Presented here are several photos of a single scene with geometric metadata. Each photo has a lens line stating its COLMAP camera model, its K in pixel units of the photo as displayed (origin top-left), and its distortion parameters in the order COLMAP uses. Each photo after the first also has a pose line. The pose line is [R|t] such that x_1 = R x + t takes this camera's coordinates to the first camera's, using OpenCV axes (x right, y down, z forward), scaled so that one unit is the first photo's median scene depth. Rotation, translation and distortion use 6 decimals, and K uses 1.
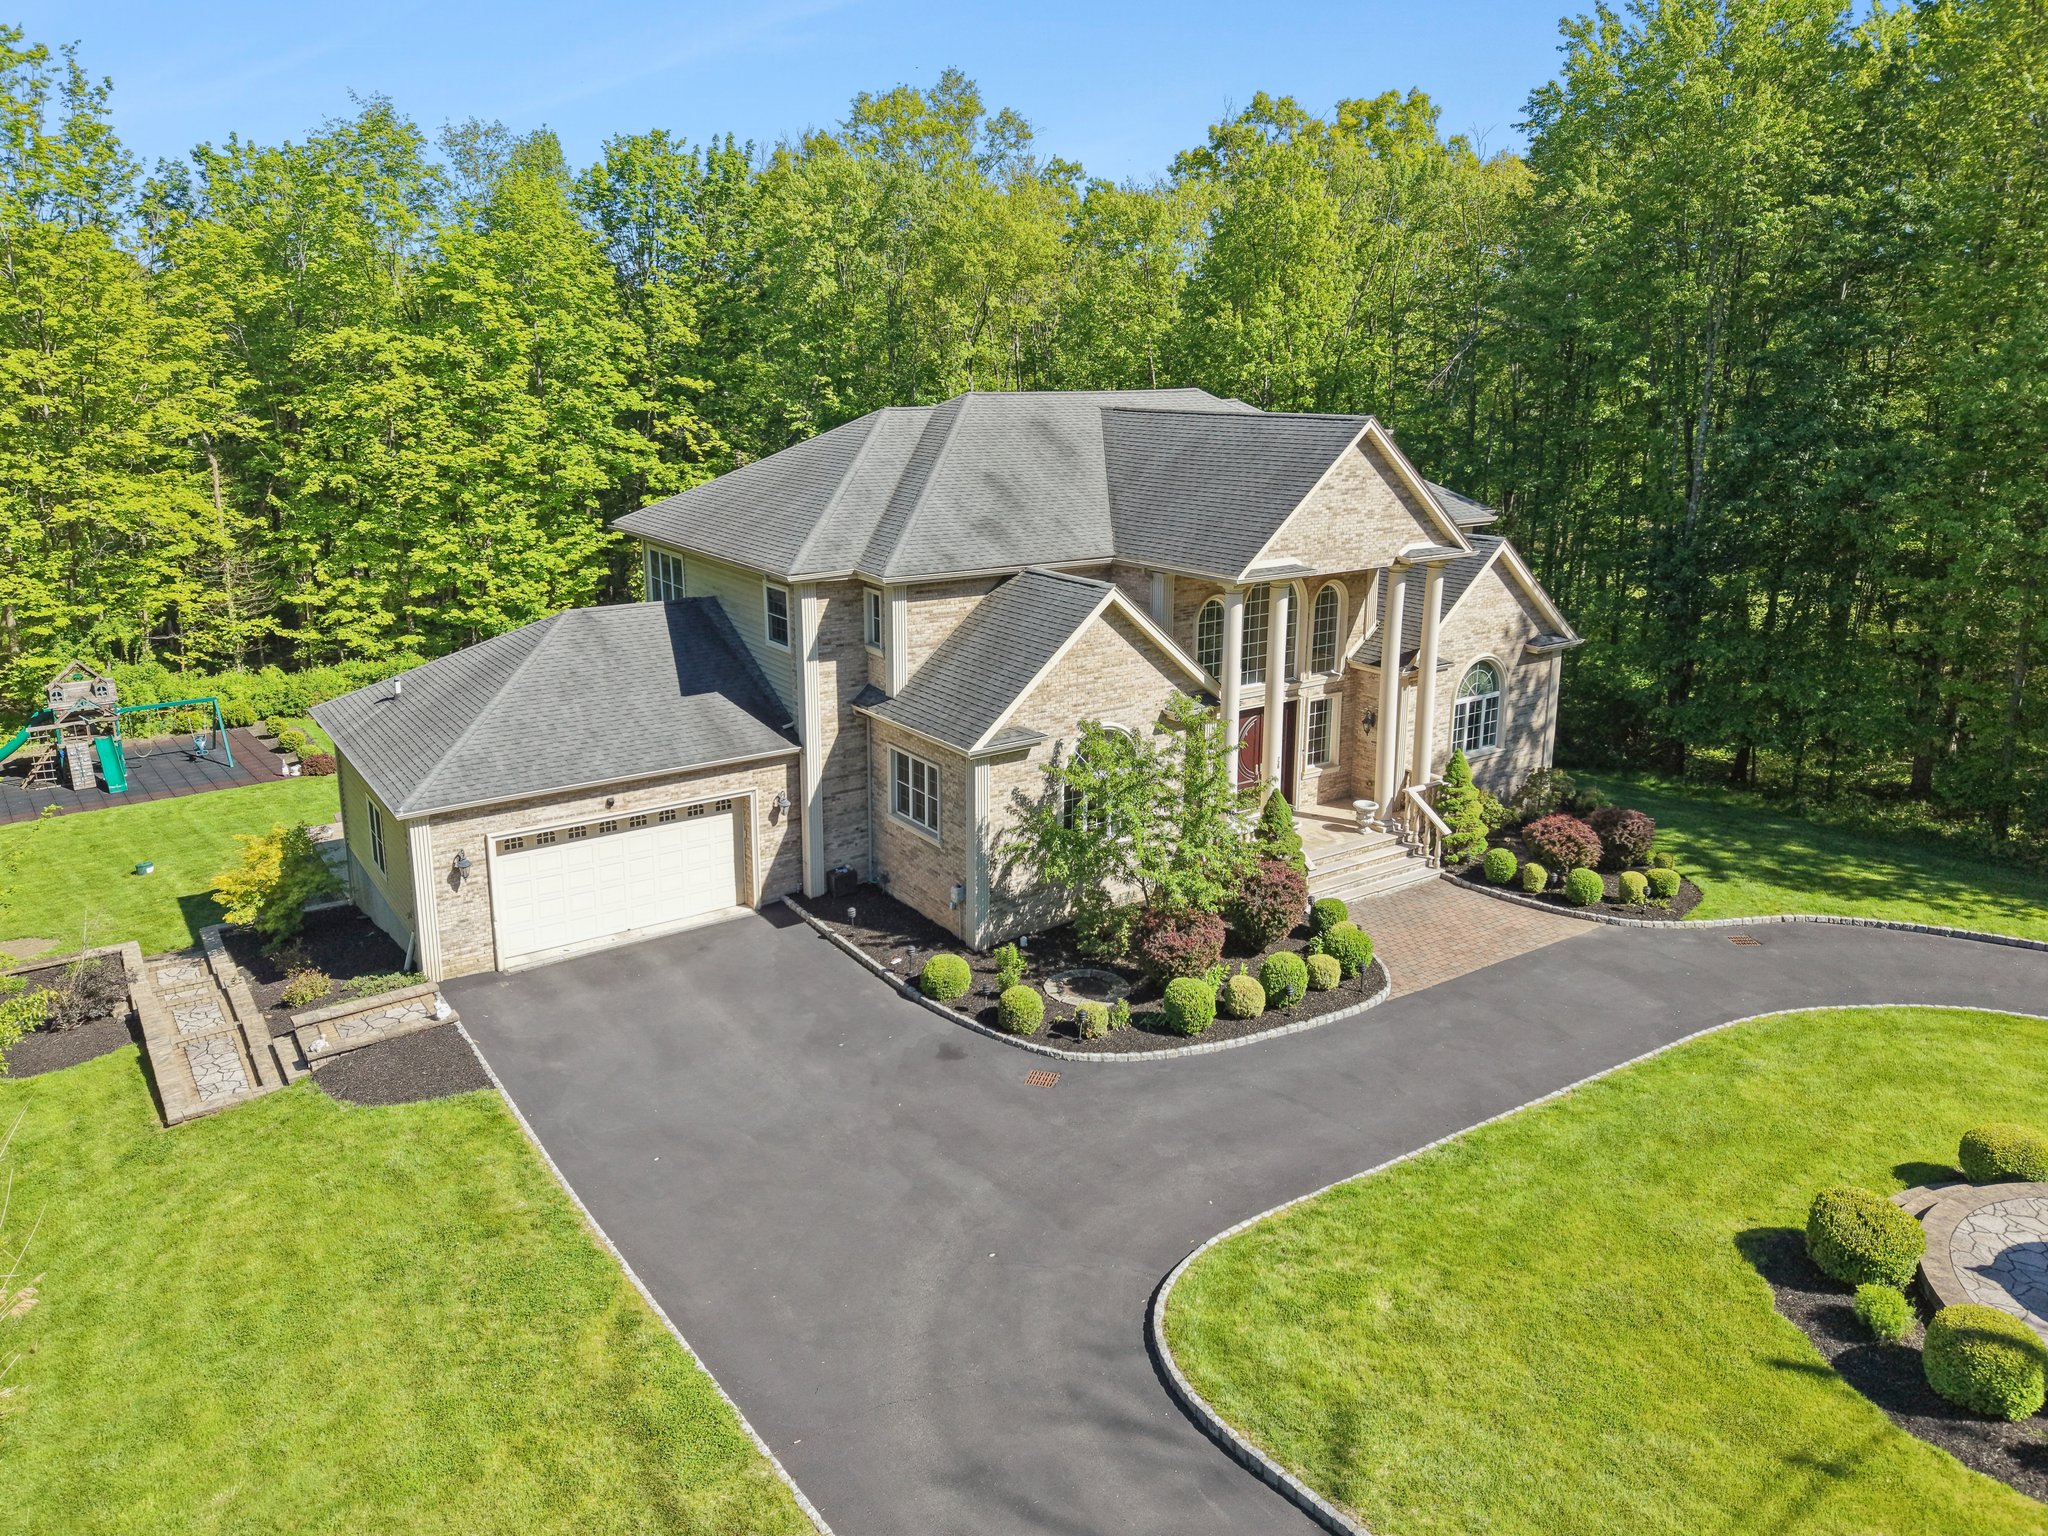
lens RADIAL K [[1421.8, 0, 1021.5], [0, 1421.8, 680.8], [0, 0, 1]] dist [0.019690, -0.025721]
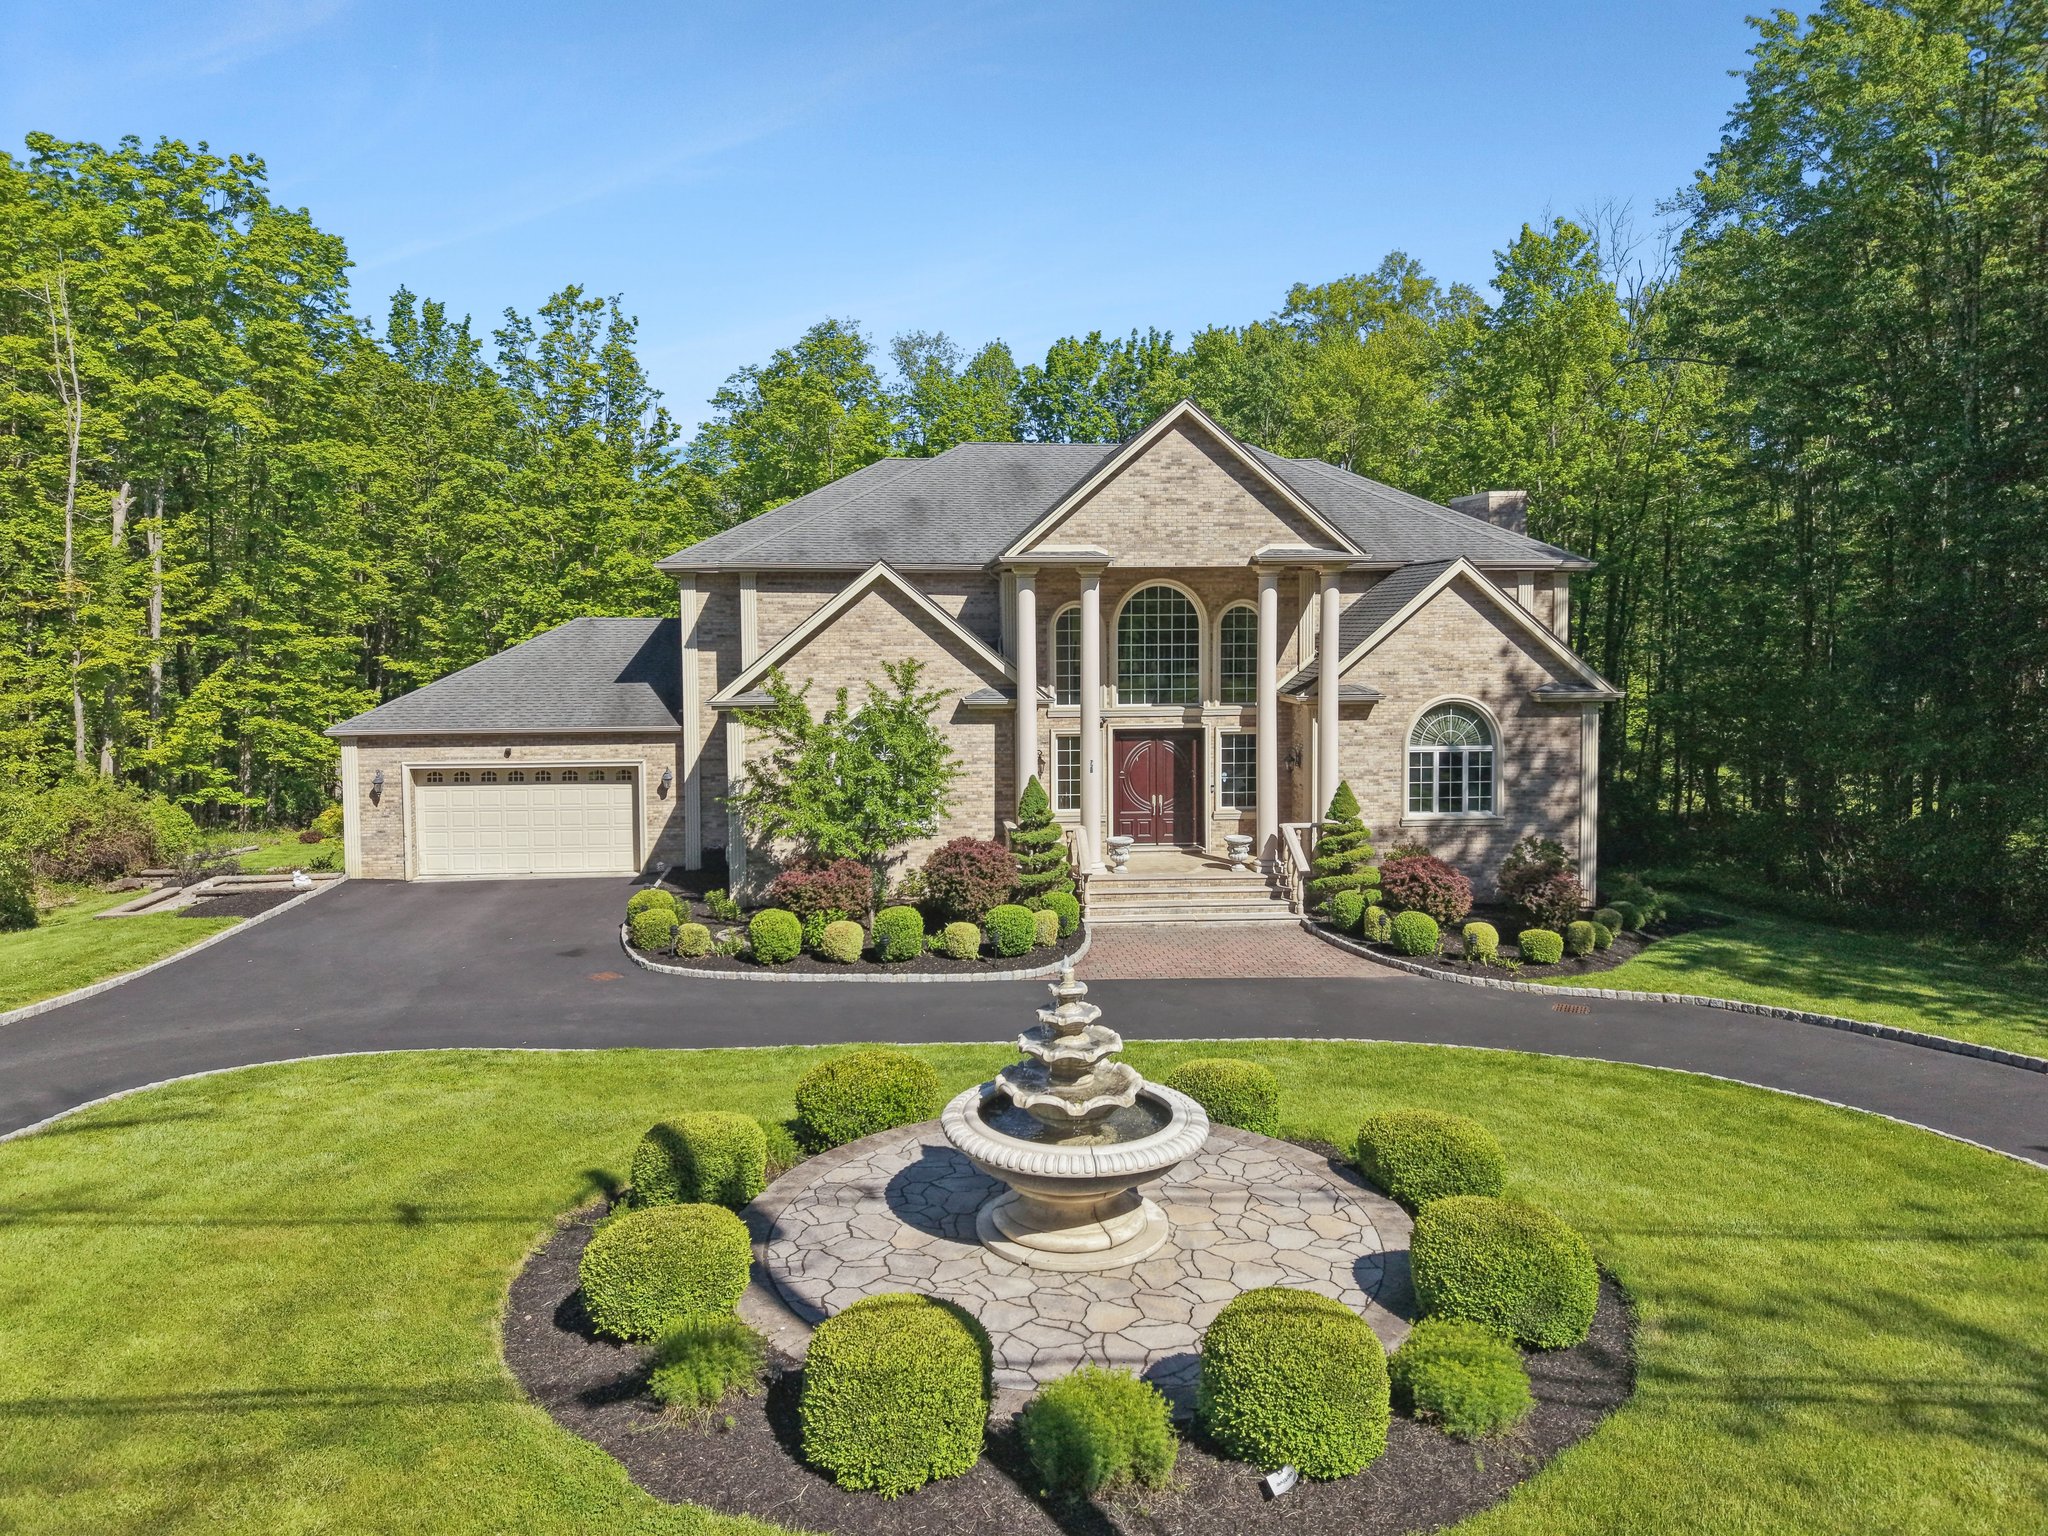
lens RADIAL K [[1421.8, 0, 997.1], [0, 1421.8, 671.7], [0, 0, 1]] dist [0.019690, -0.025721]
pose [[0.865877, 0.010083, -0.500155, 0.598072], [-0.105374, 0.981041, -0.162649, 0.156227], [0.489032, 0.193538, 0.850524, 0.172532]]
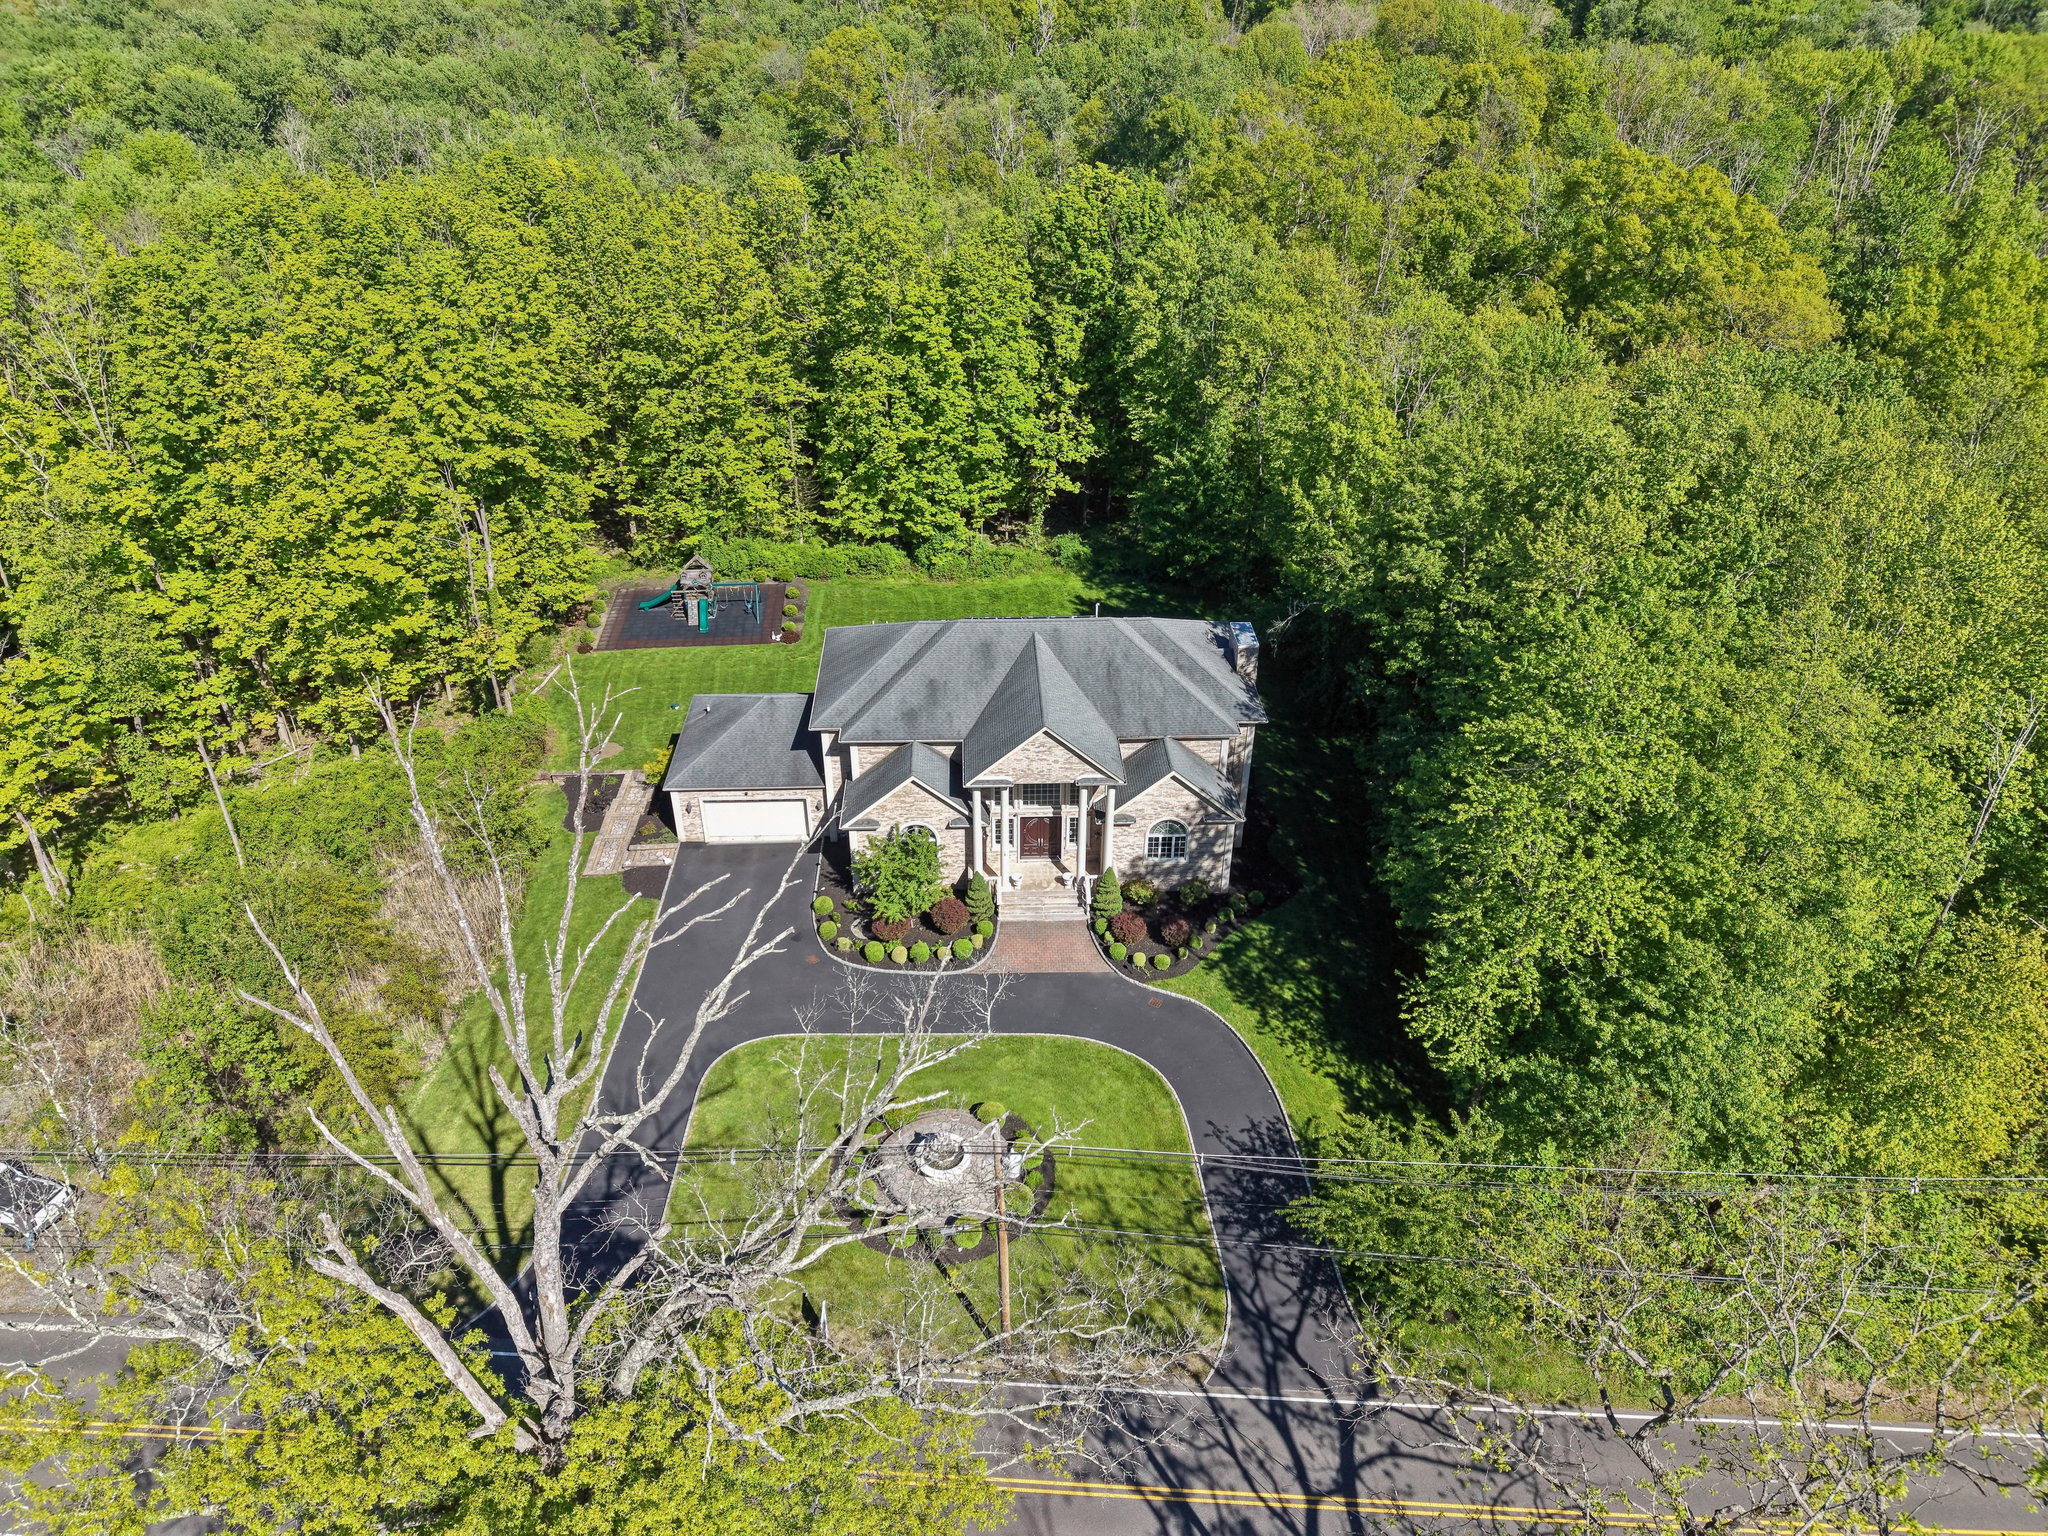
lens RADIAL K [[1421.8, 0, 1018.9], [0, 1421.8, 781.3], [0, 0, 1]] dist [0.019690, -0.025721]
pose [[0.839068, 0.294236, -0.457591, 1.175569], [-0.116978, 0.919025, 0.376444, -0.874157], [0.531301, -0.262334, 0.805543, -0.717799]]
